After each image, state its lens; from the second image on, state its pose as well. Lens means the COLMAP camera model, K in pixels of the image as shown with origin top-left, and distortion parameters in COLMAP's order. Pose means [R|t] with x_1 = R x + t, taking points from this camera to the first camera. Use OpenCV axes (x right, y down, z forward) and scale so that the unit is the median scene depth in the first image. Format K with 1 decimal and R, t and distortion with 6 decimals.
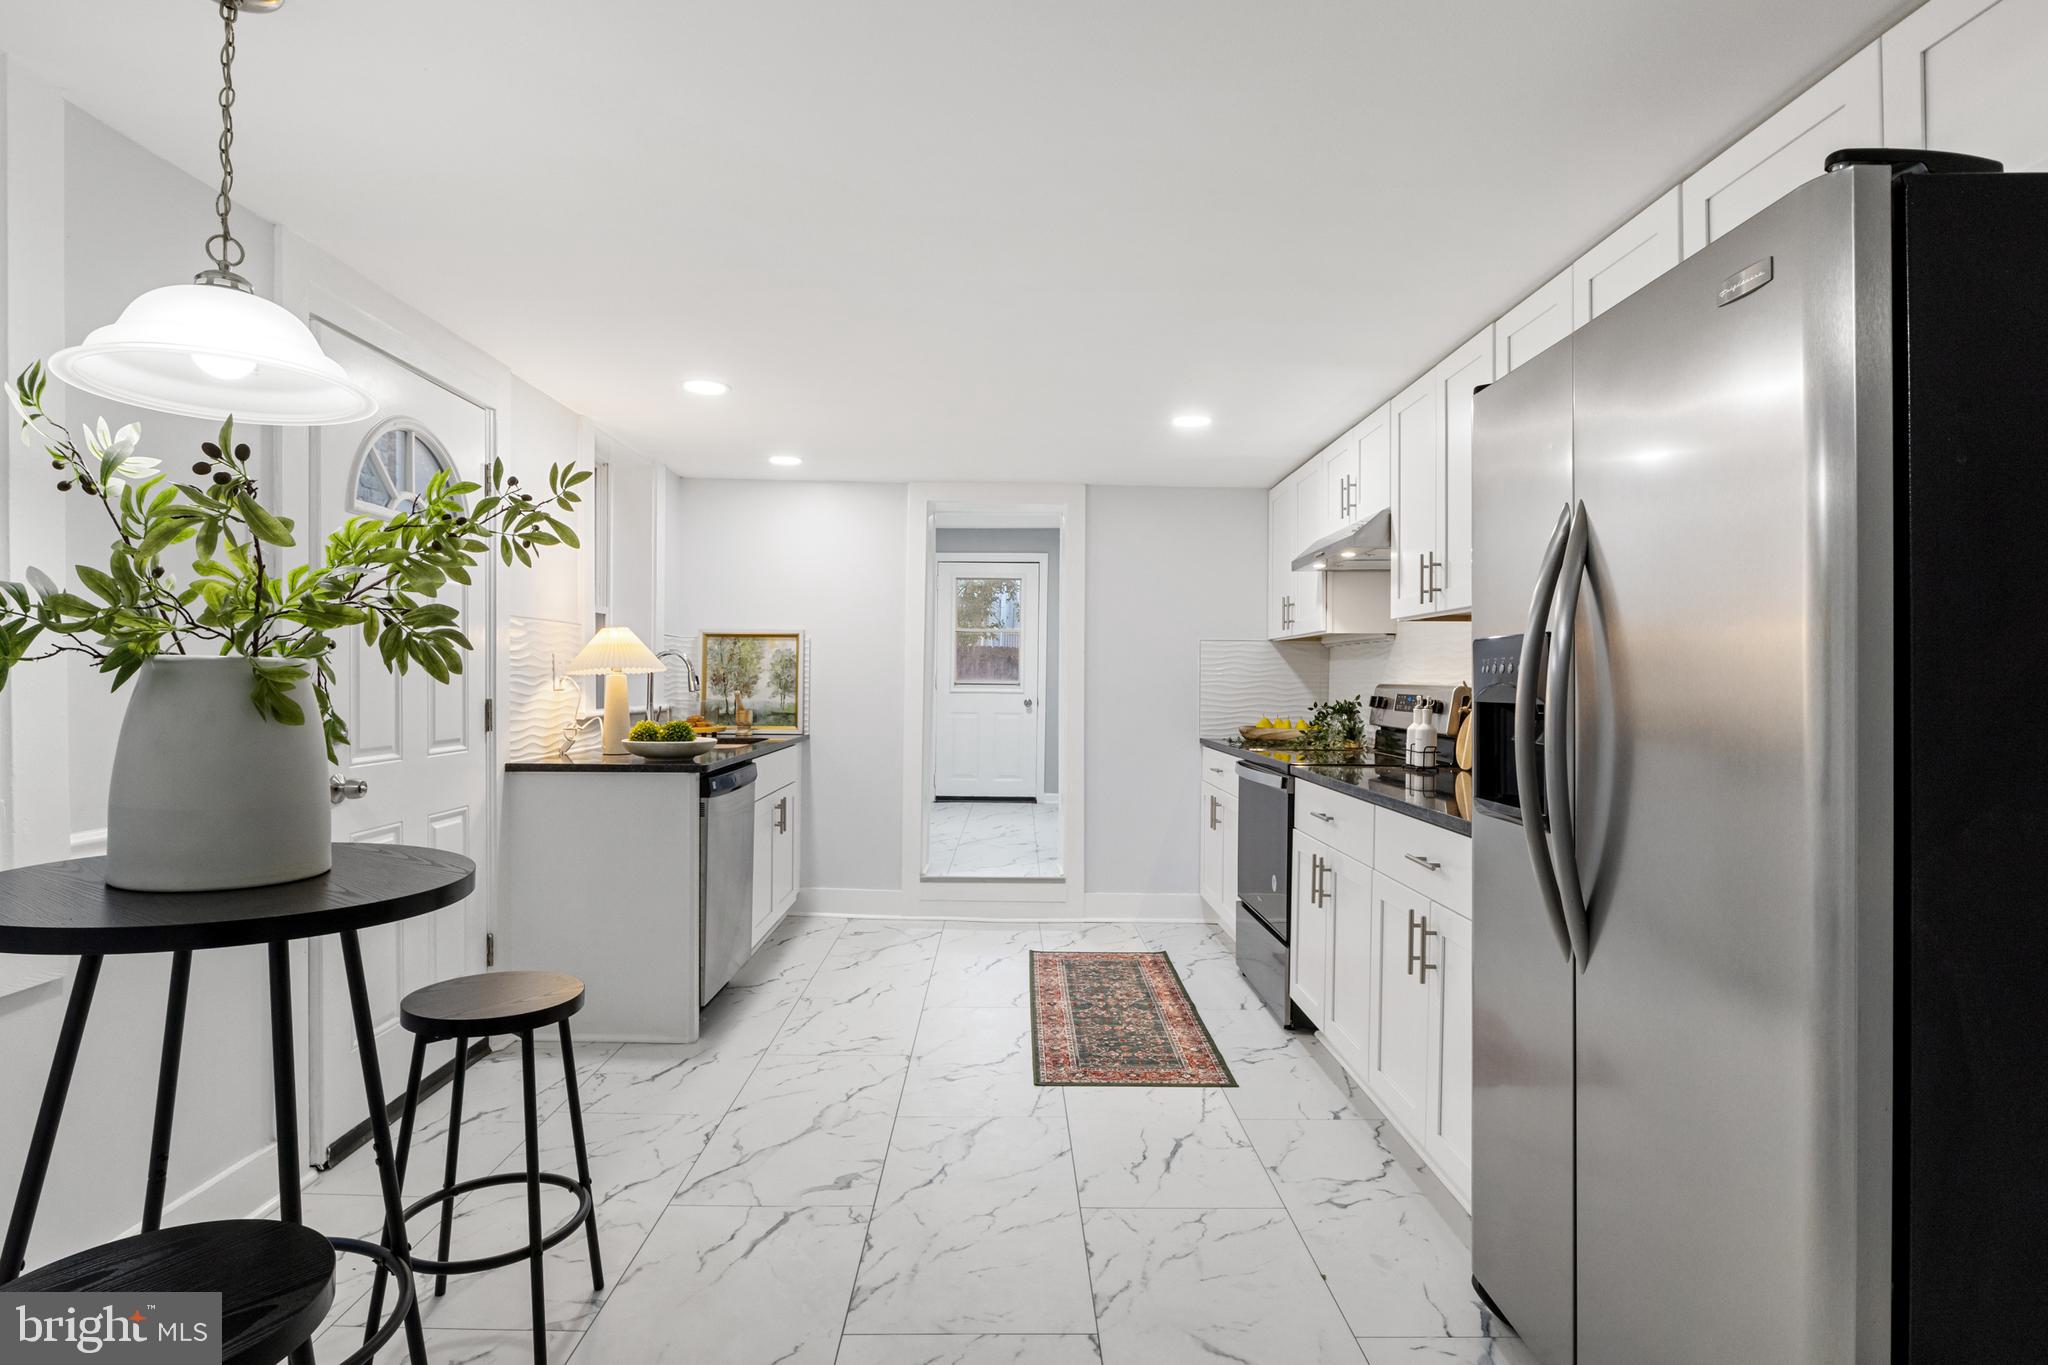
lens RADIAL K [[1225.1, 0, 1022.8], [0, 1225.1, 676.9], [0, 0, 1]] dist [0.000639, 0.000032]
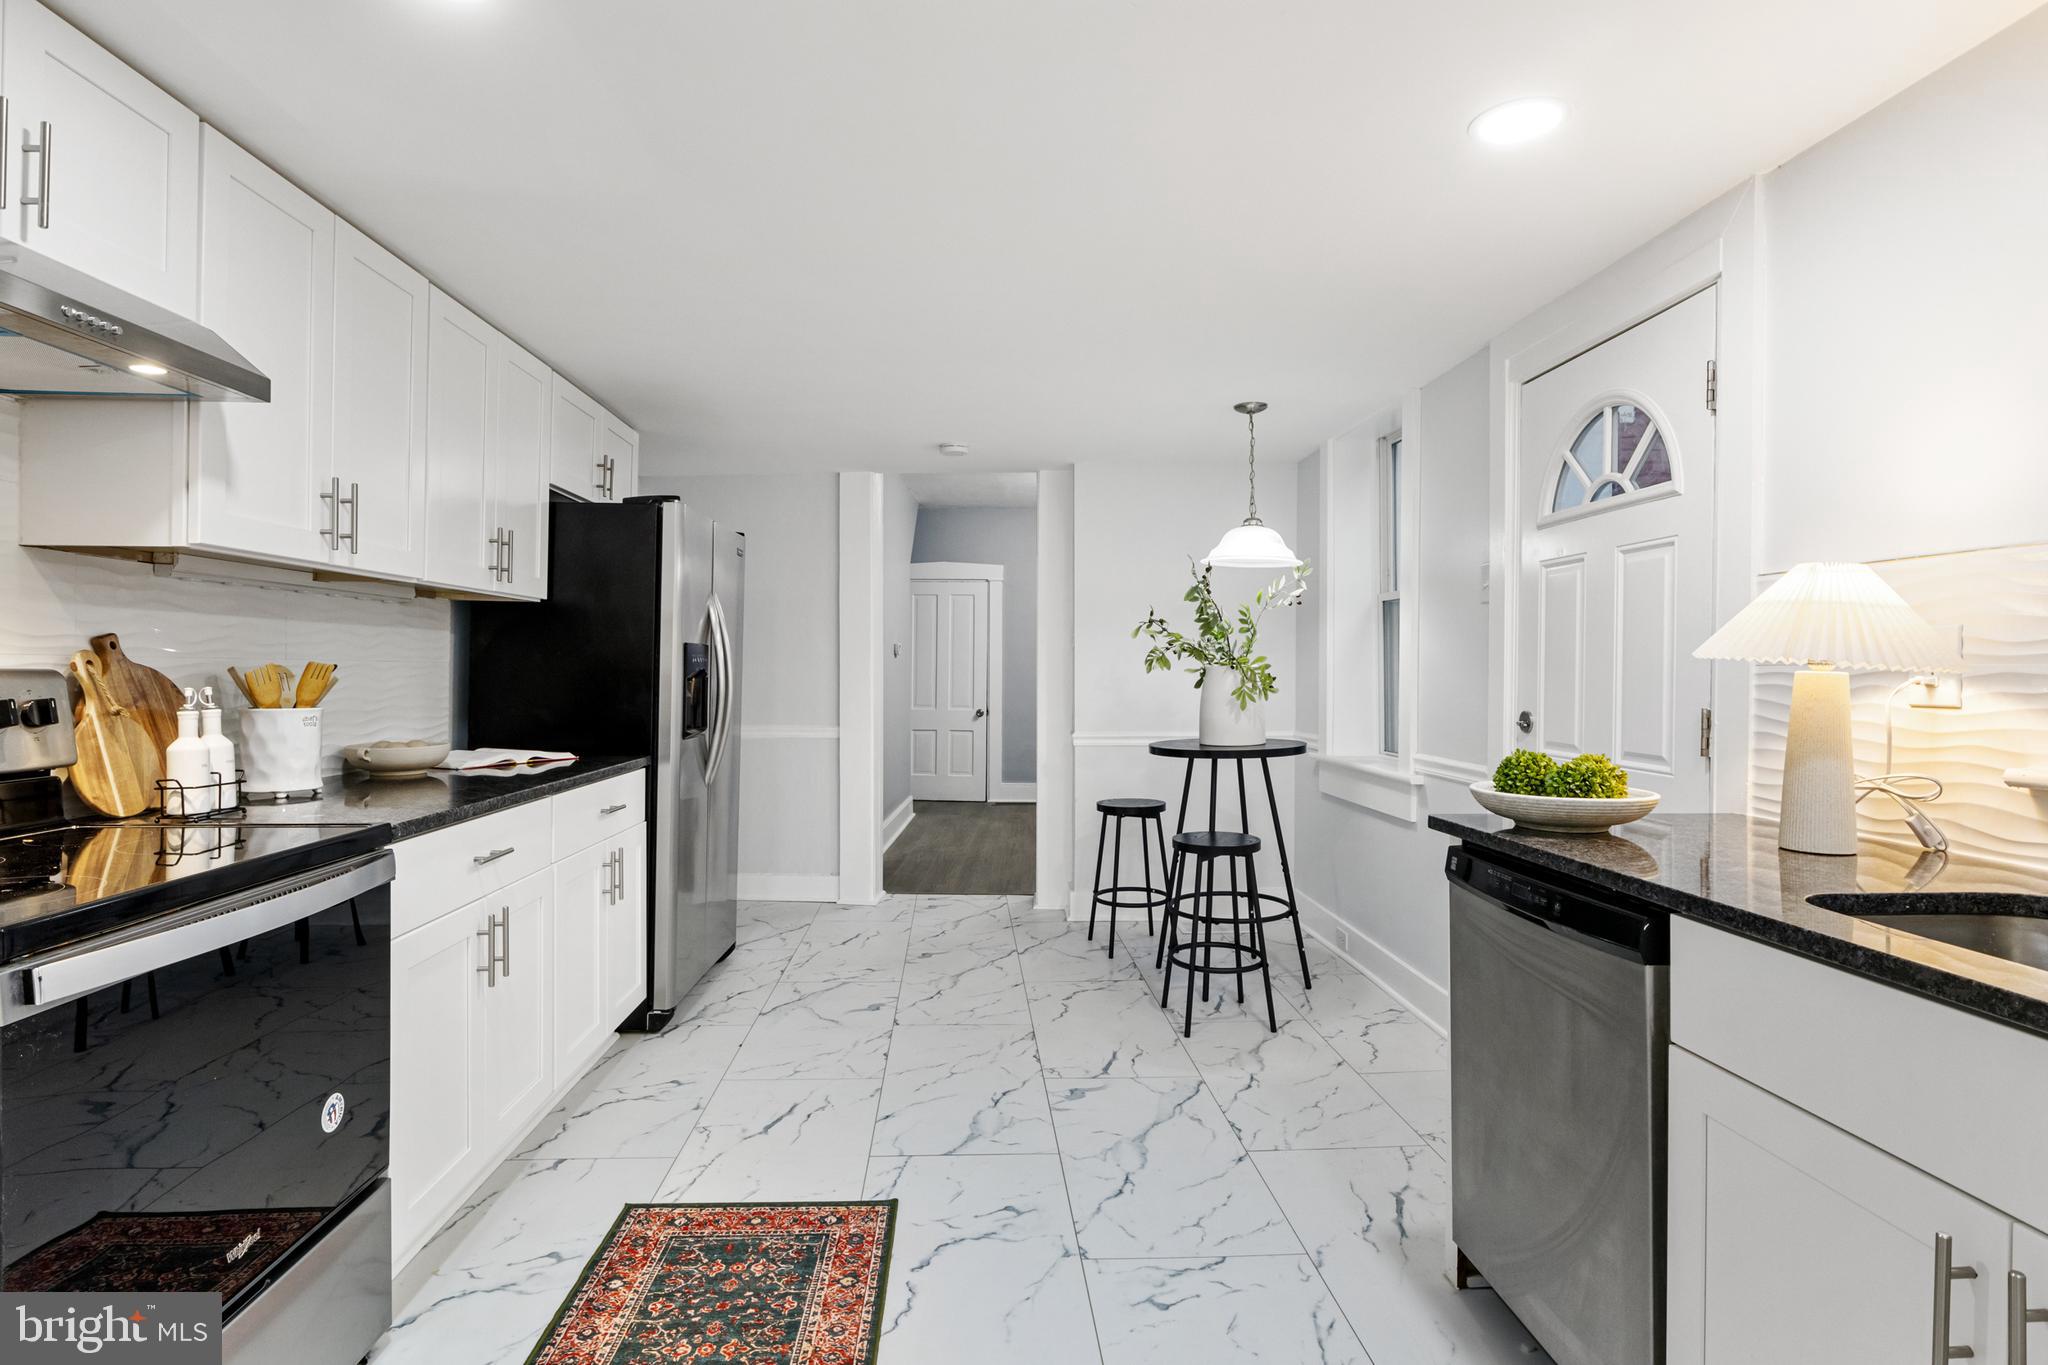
lens RADIAL K [[1039.9, 0, 1030.6], [0, 1039.9, 674.6], [0, 0, 1]] dist [-0.001310, -0.000144]
pose [[-0.998414, -0.012142, -0.054968, -0.035408], [-0.012374, 0.999916, 0.003890, 0.002242], [0.054916, 0.004564, -0.998481, 1.734695]]
